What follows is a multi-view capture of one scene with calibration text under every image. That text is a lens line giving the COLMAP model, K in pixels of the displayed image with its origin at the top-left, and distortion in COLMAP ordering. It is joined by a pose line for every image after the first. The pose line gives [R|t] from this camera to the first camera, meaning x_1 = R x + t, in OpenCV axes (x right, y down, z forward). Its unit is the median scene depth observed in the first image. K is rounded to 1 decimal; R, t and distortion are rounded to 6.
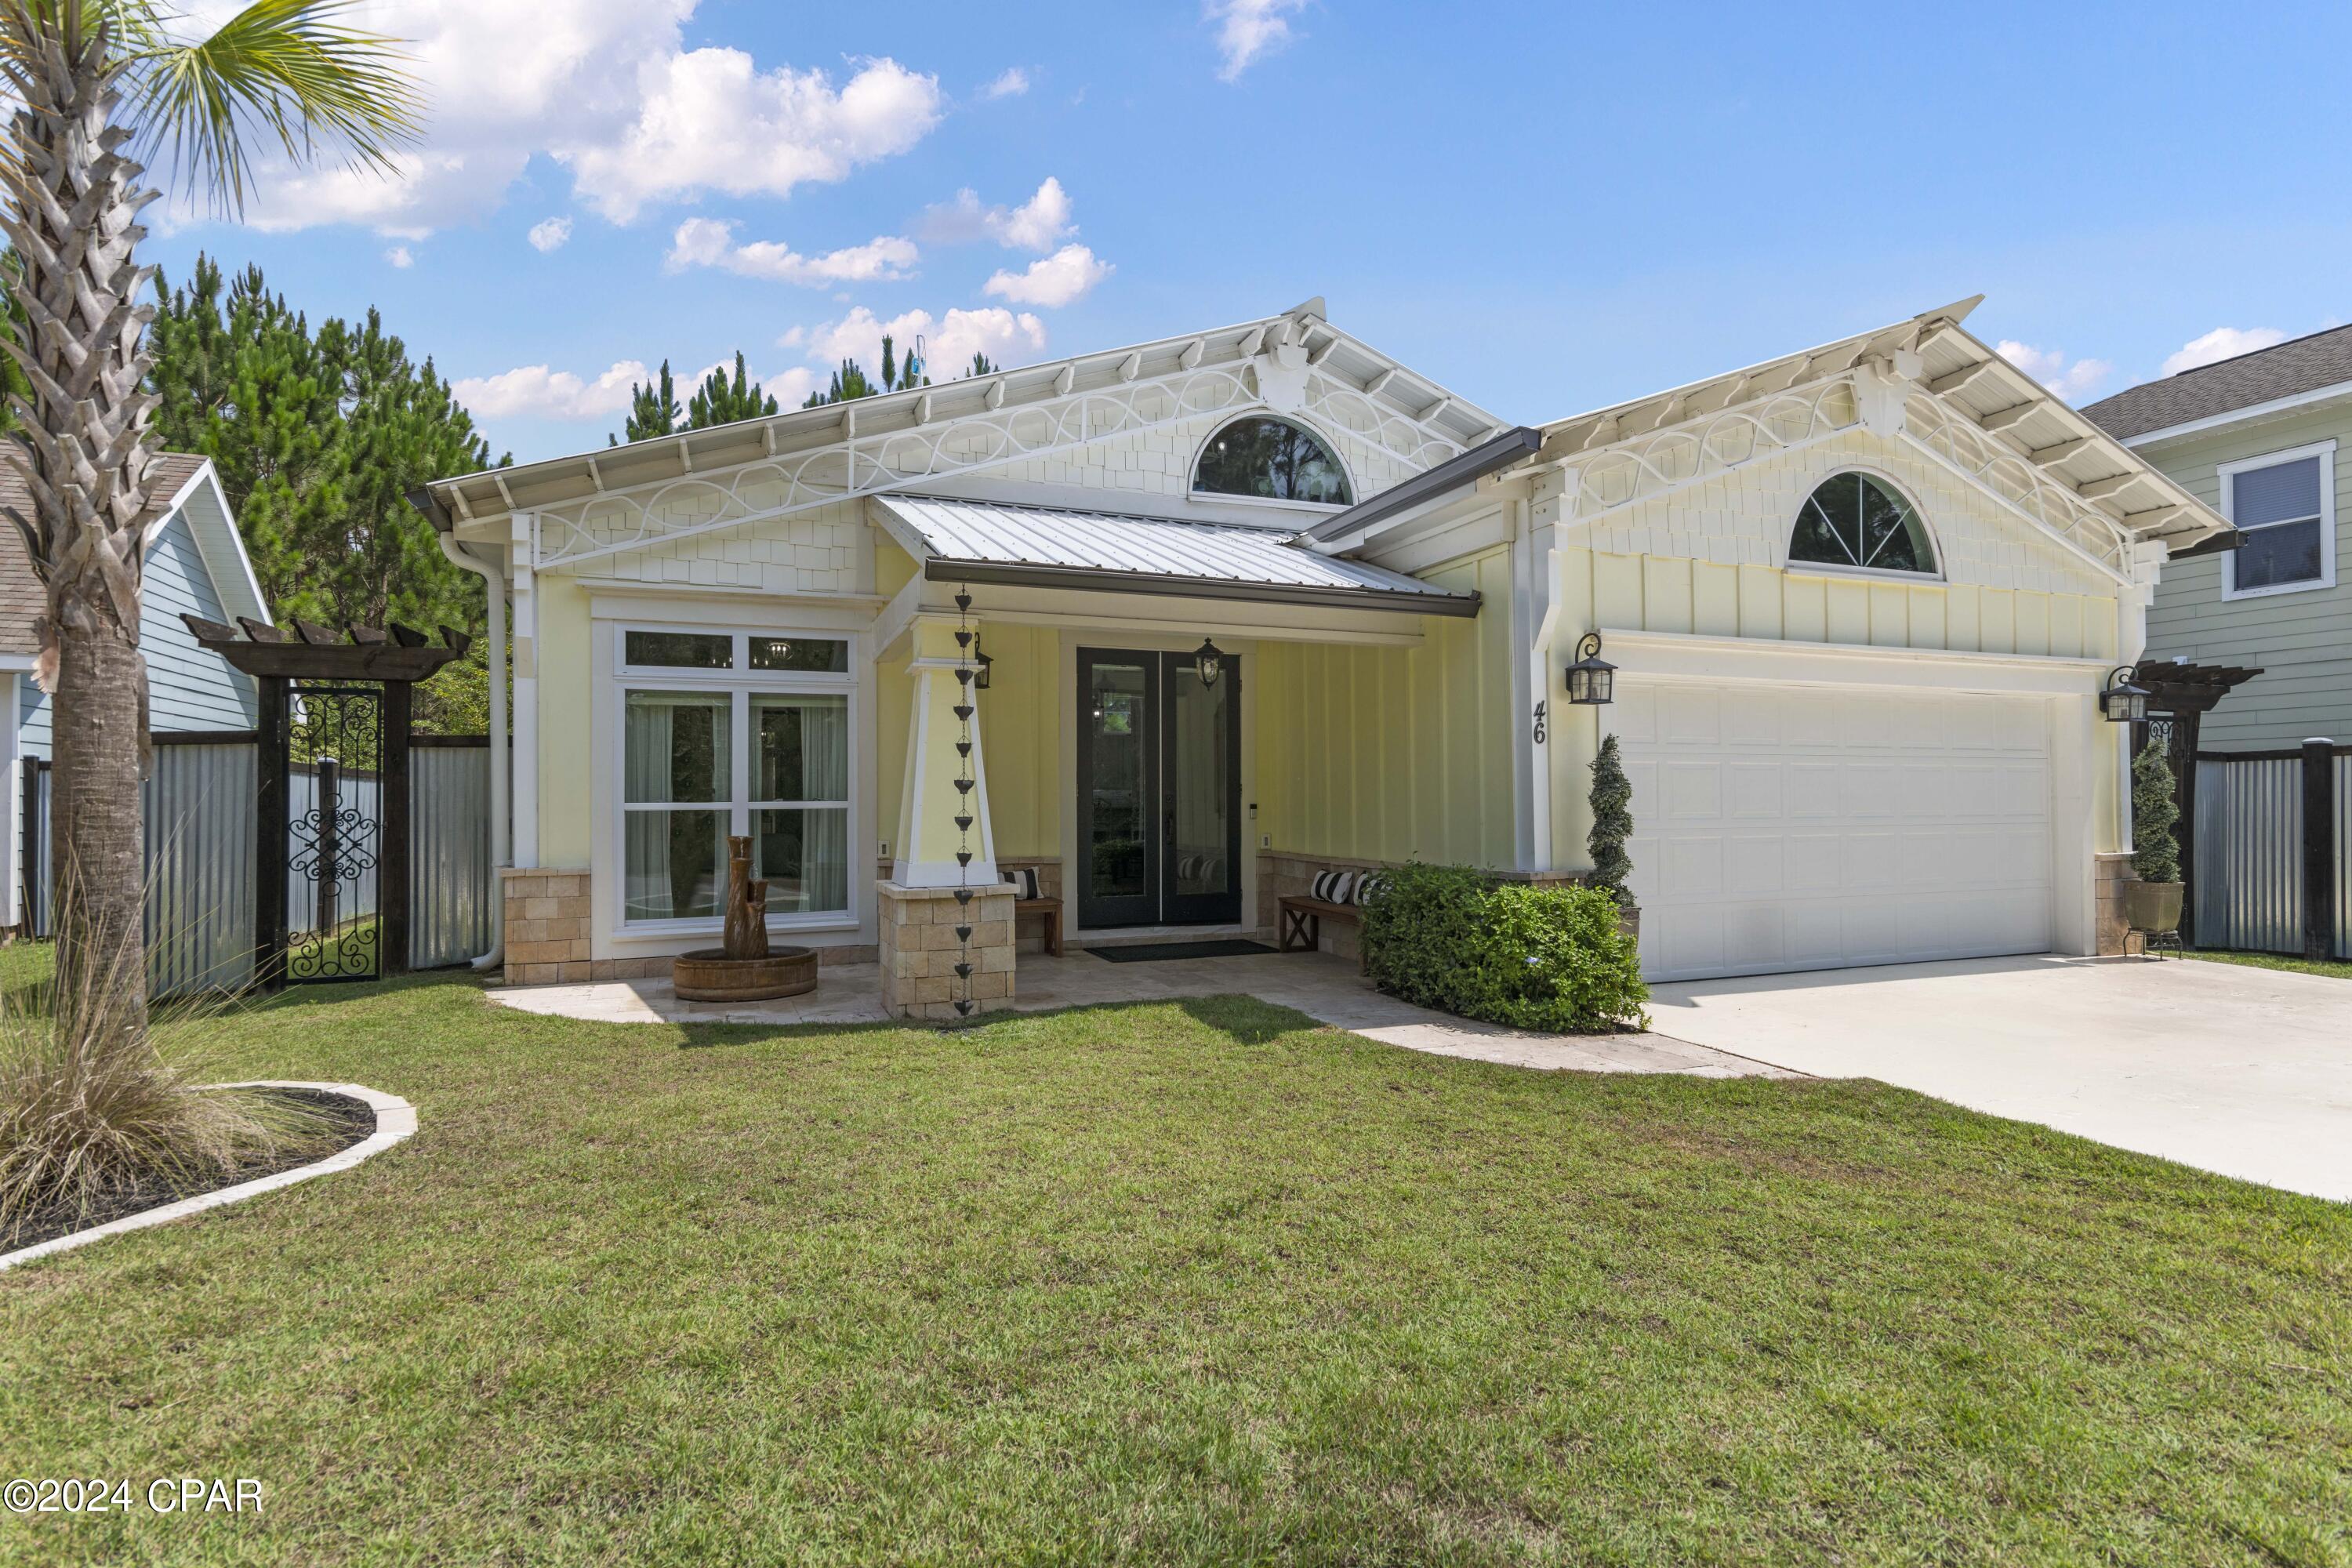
lens RADIAL K [[1164.7, 0, 1173.7], [0, 1164.7, 784.4], [0, 0, 1]] dist [0.002022, 0.000731]
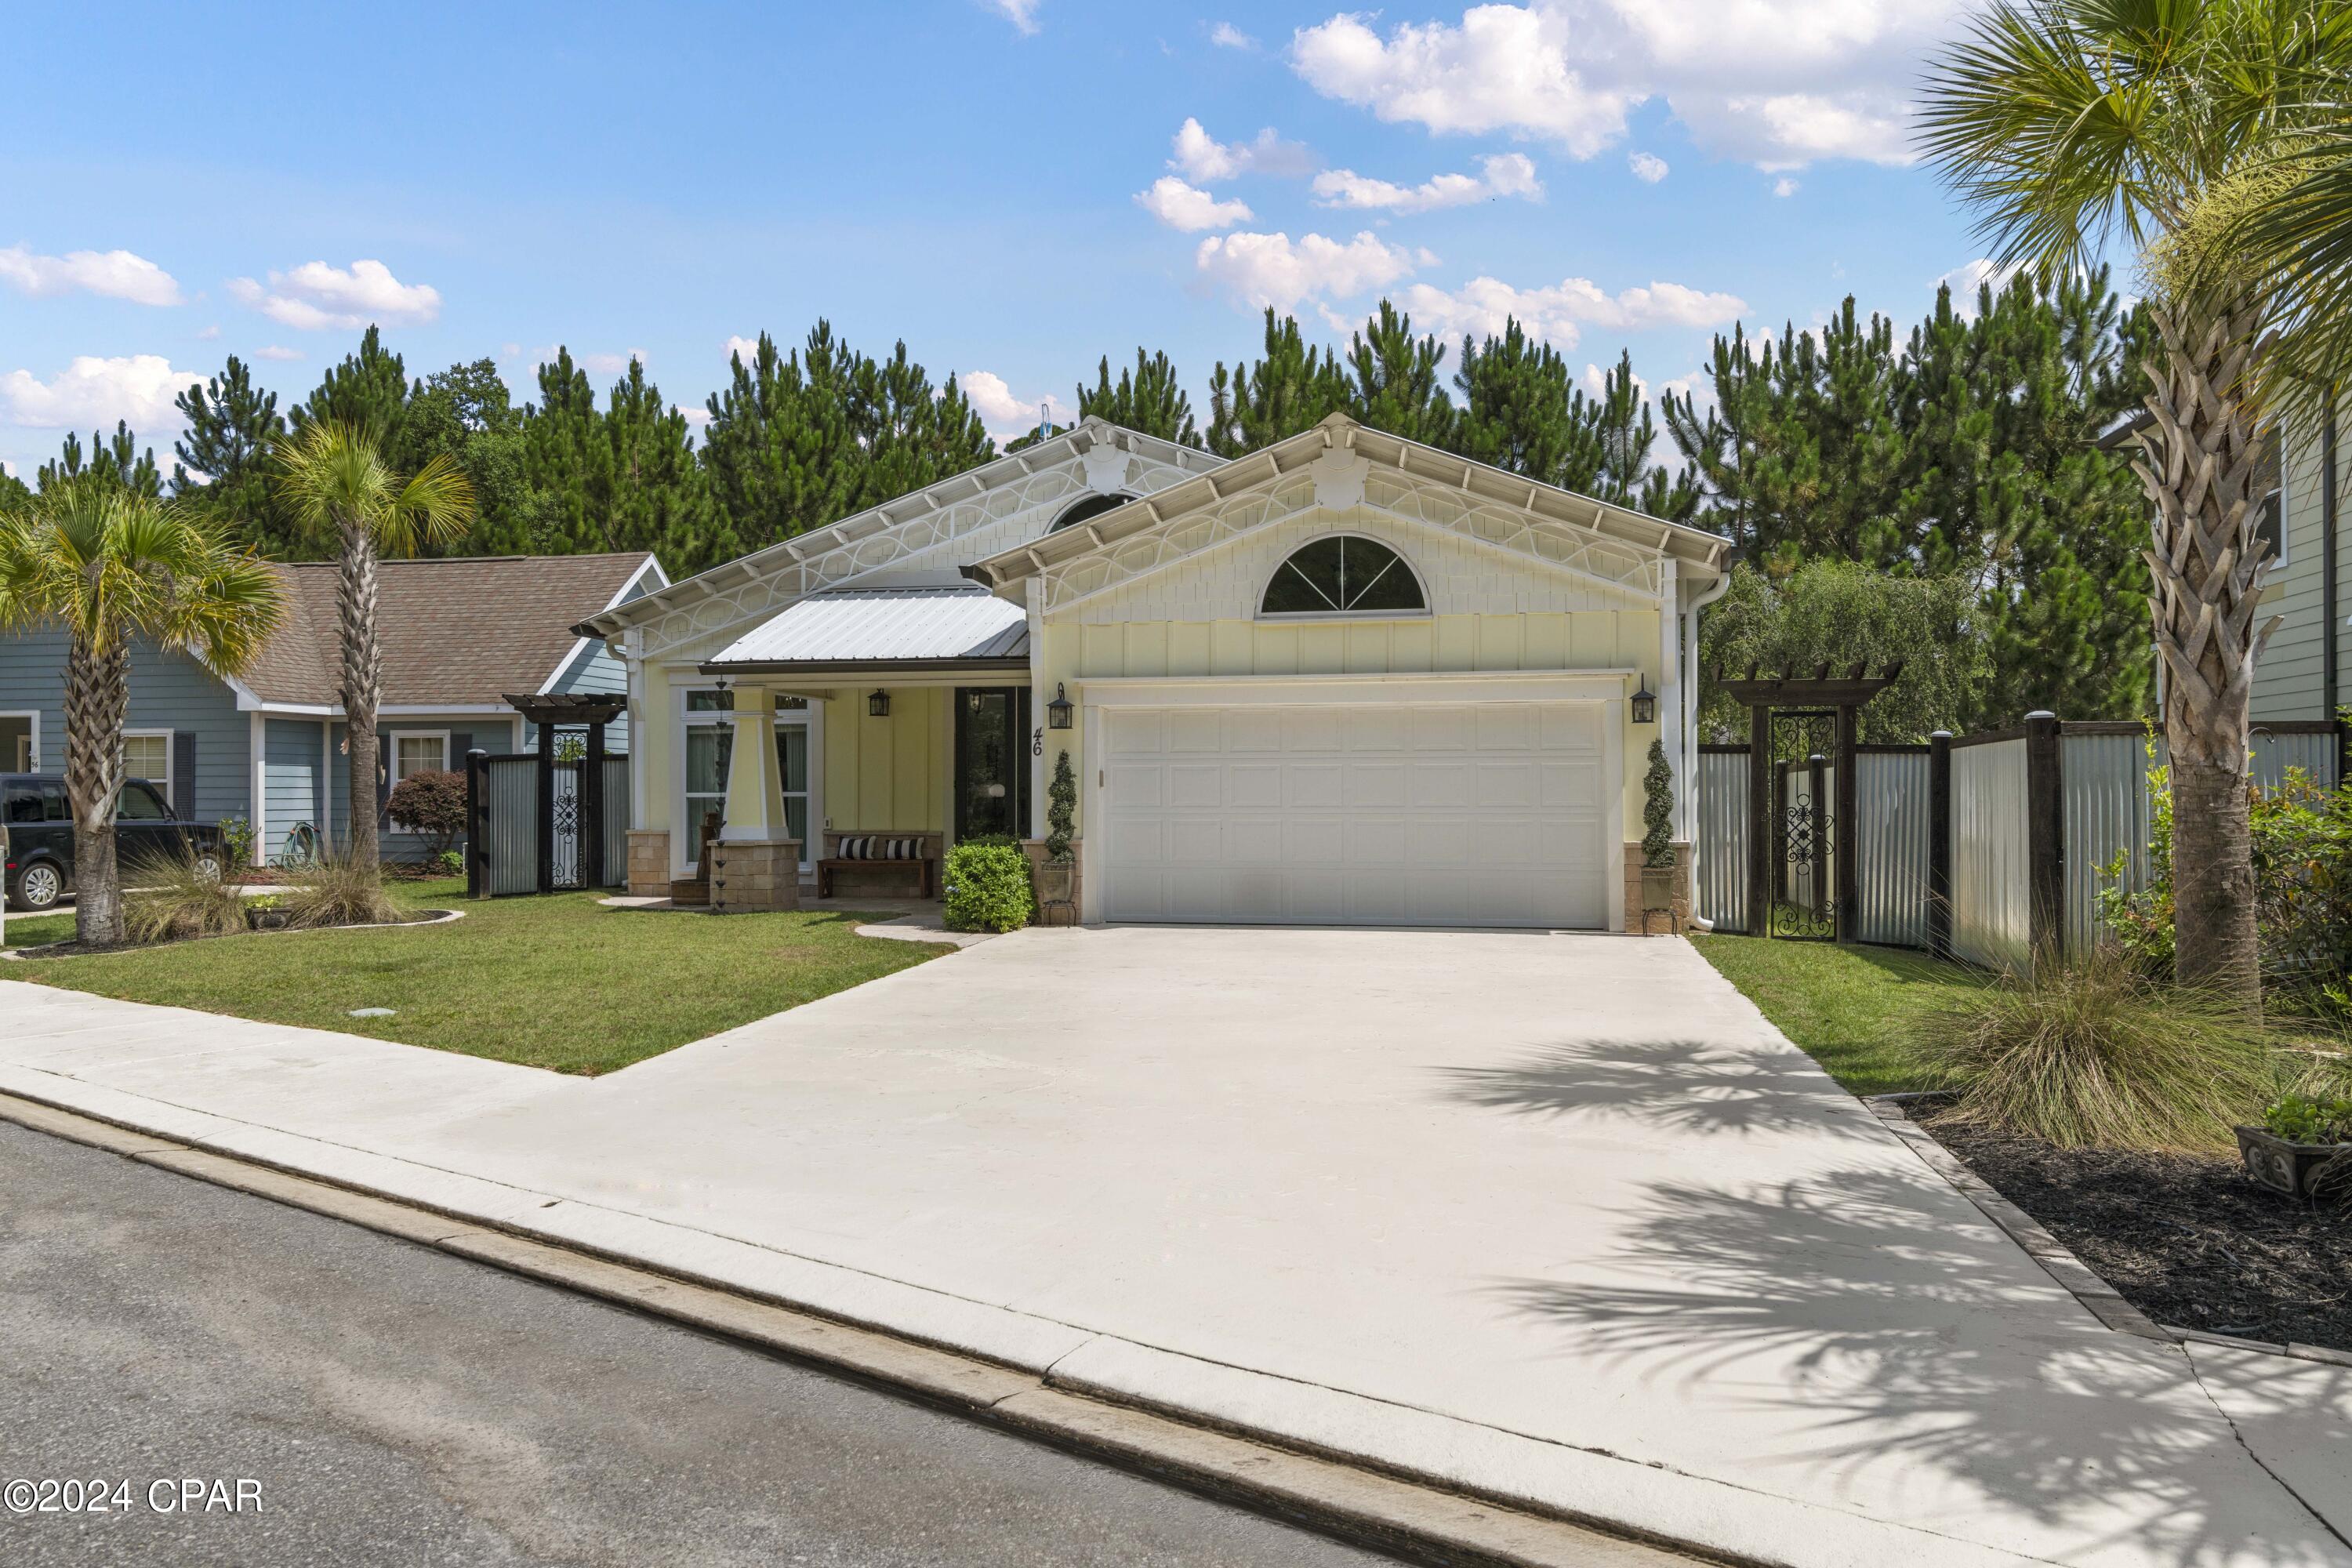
lens RADIAL K [[1674.7, 0, 1177.8], [0, 1674.7, 787.4], [0, 0, 1]] dist [0.000468, 0.000348]
pose [[0.833451, 0.000800, -0.552592, 1.457860], [0.005866, 0.999930, 0.010295, -0.012684], [0.552562, -0.011822, 0.833388, -0.629482]]
